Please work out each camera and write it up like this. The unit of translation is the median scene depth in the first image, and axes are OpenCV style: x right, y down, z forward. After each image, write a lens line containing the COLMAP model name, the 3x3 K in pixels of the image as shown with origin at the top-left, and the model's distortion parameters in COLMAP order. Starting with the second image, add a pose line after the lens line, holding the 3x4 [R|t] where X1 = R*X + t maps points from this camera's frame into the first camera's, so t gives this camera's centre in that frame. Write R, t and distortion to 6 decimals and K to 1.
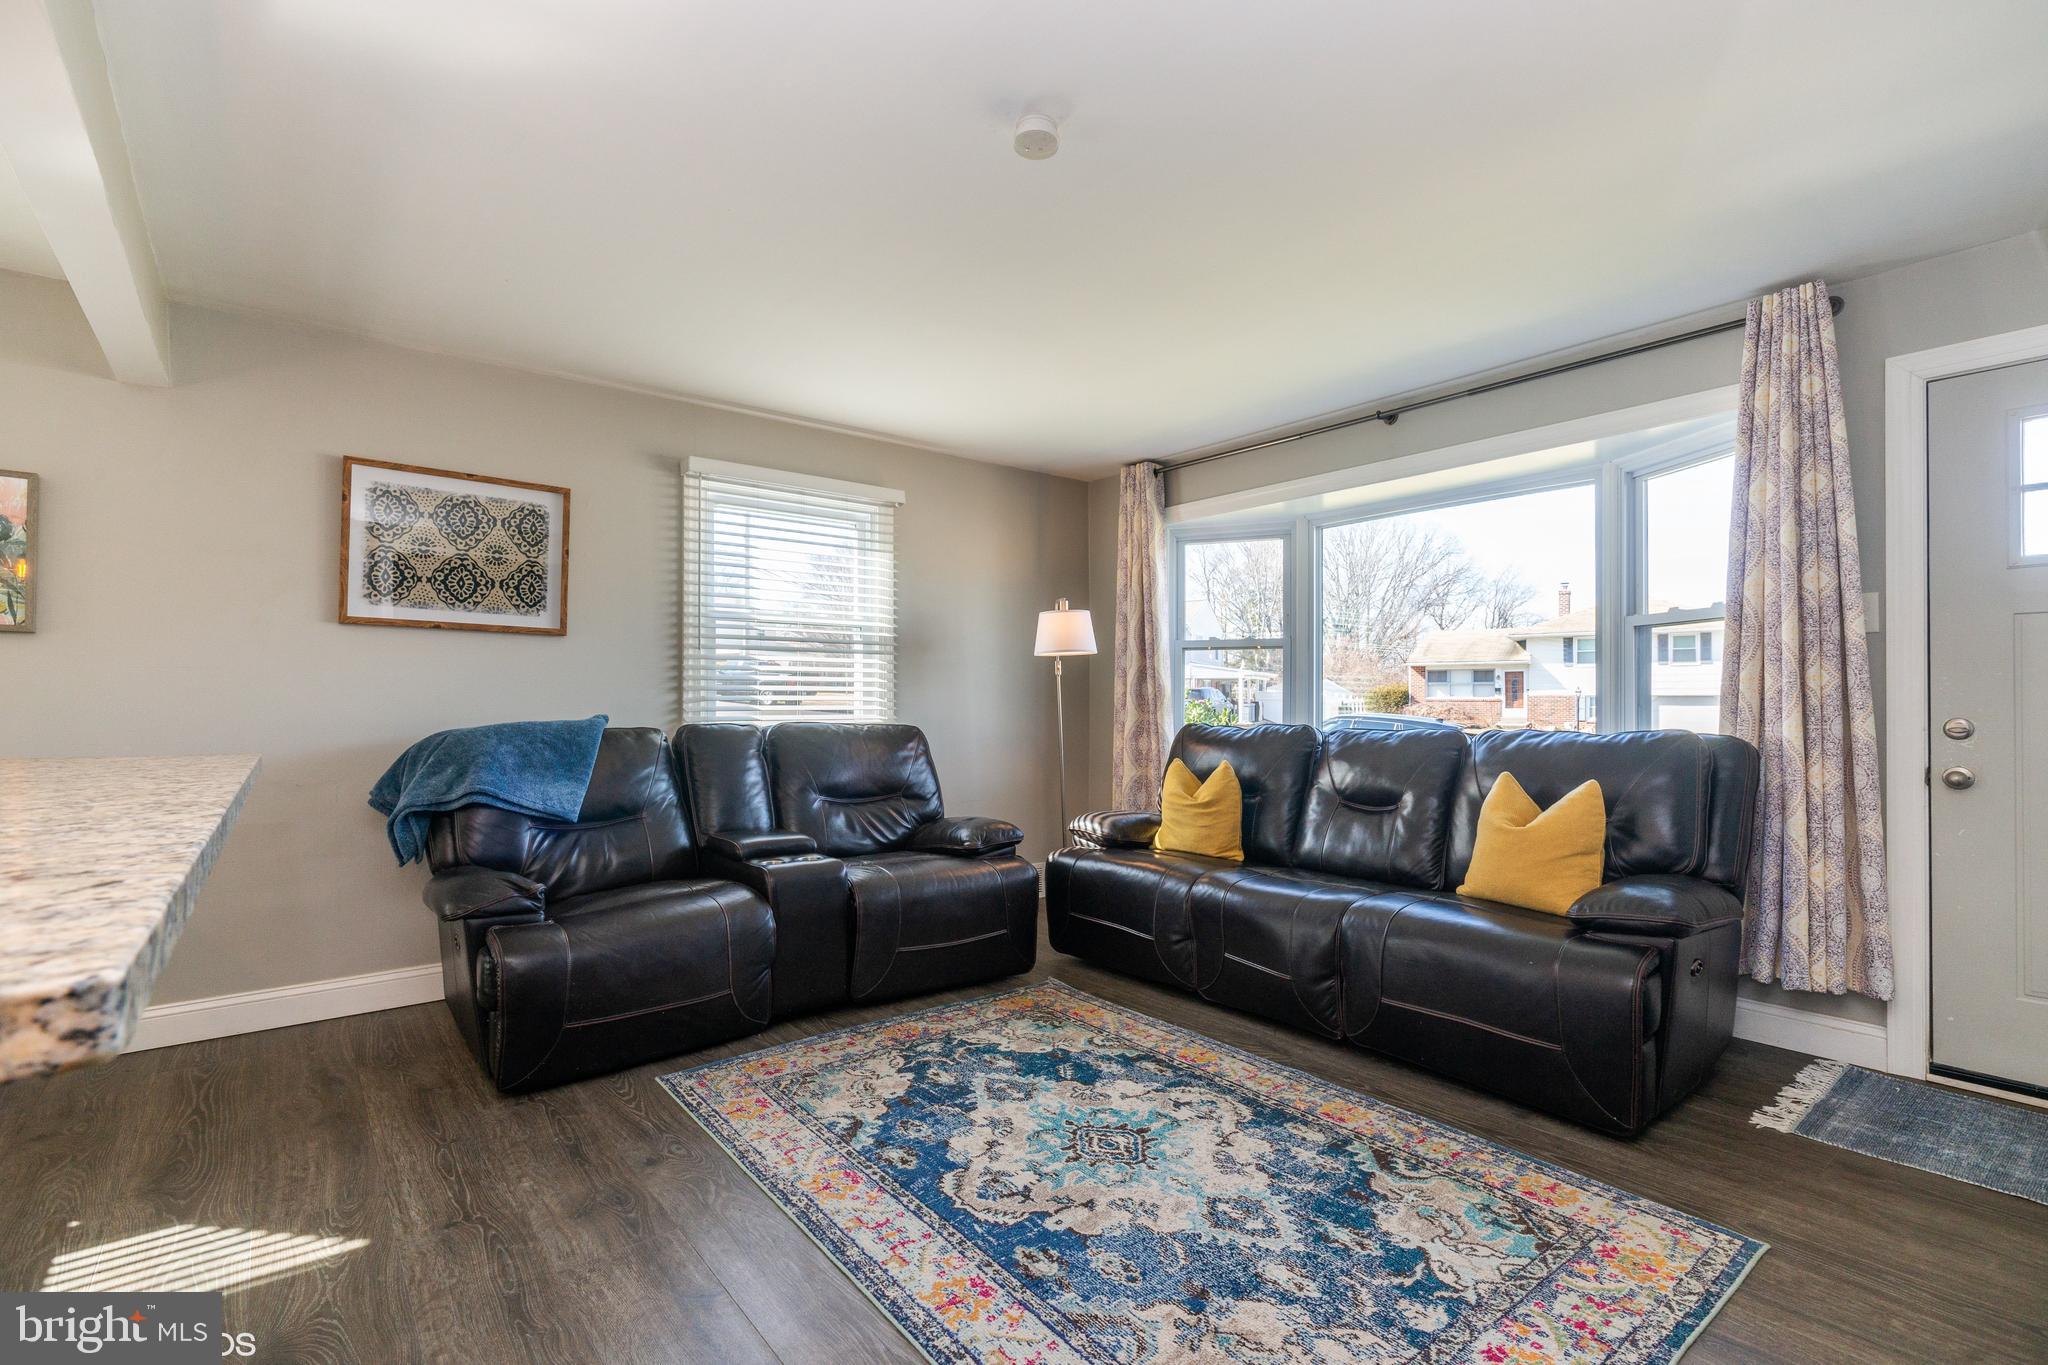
lens RADIAL K [[933.7, 0, 1016.4], [0, 933.7, 697.4], [0, 0, 1]] dist [-0.002854, -0.000134]
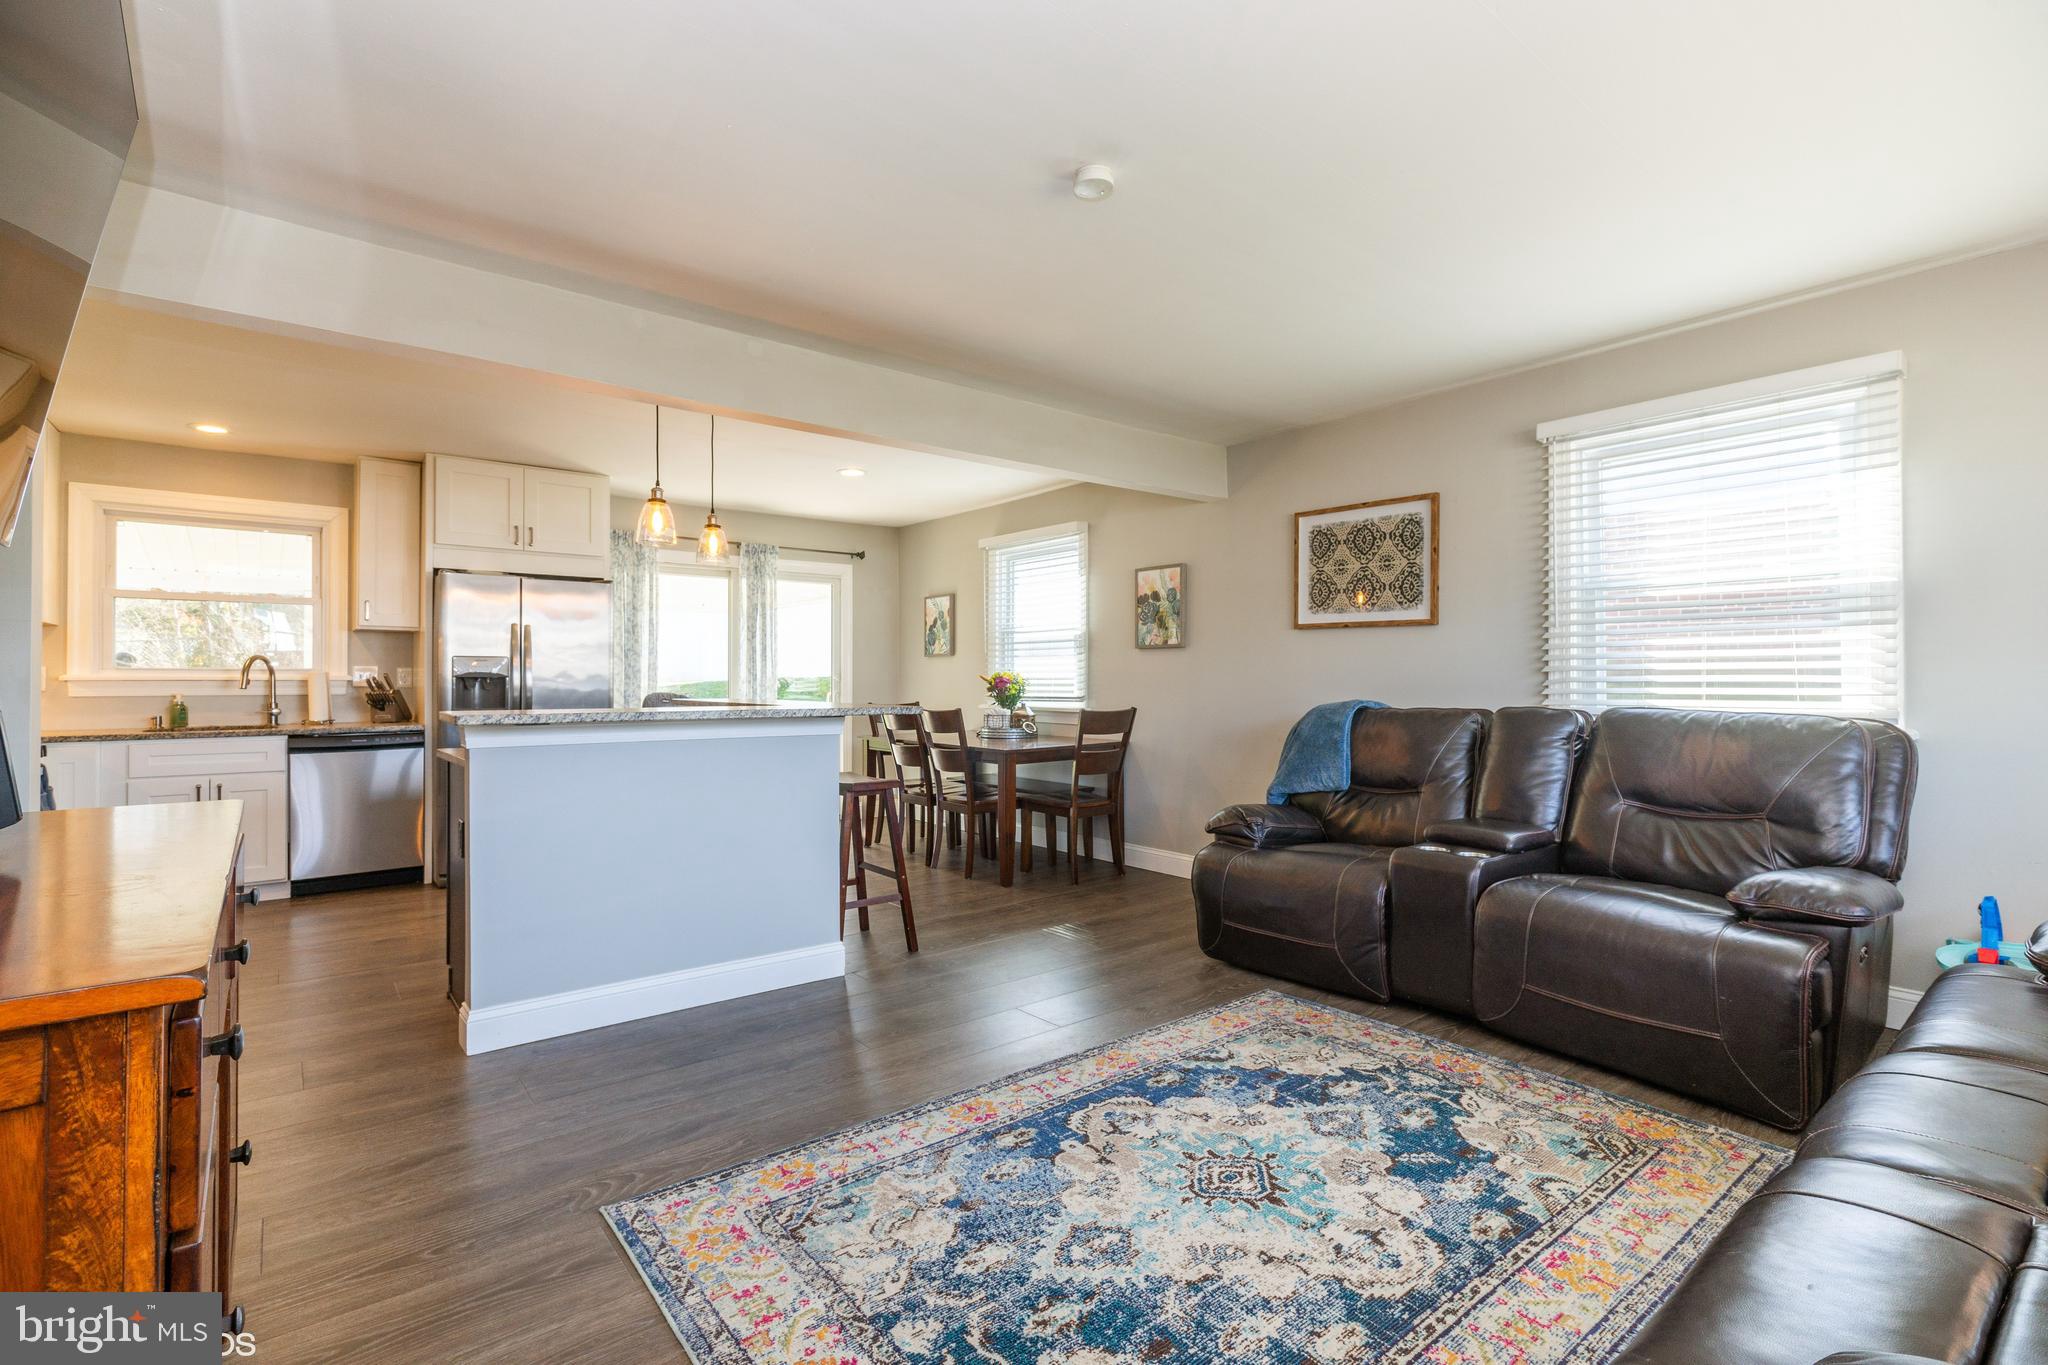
lens RADIAL K [[920.5, 0, 1014.4], [0, 920.5, 672.6], [0, 0, 1]] dist [-0.002335, -0.000077]
pose [[-0.002643, -0.010177, -0.999945, 0.821867], [0.006633, 0.999926, -0.010194, -0.000603], [0.999975, -0.006659, -0.002575, 0.659664]]
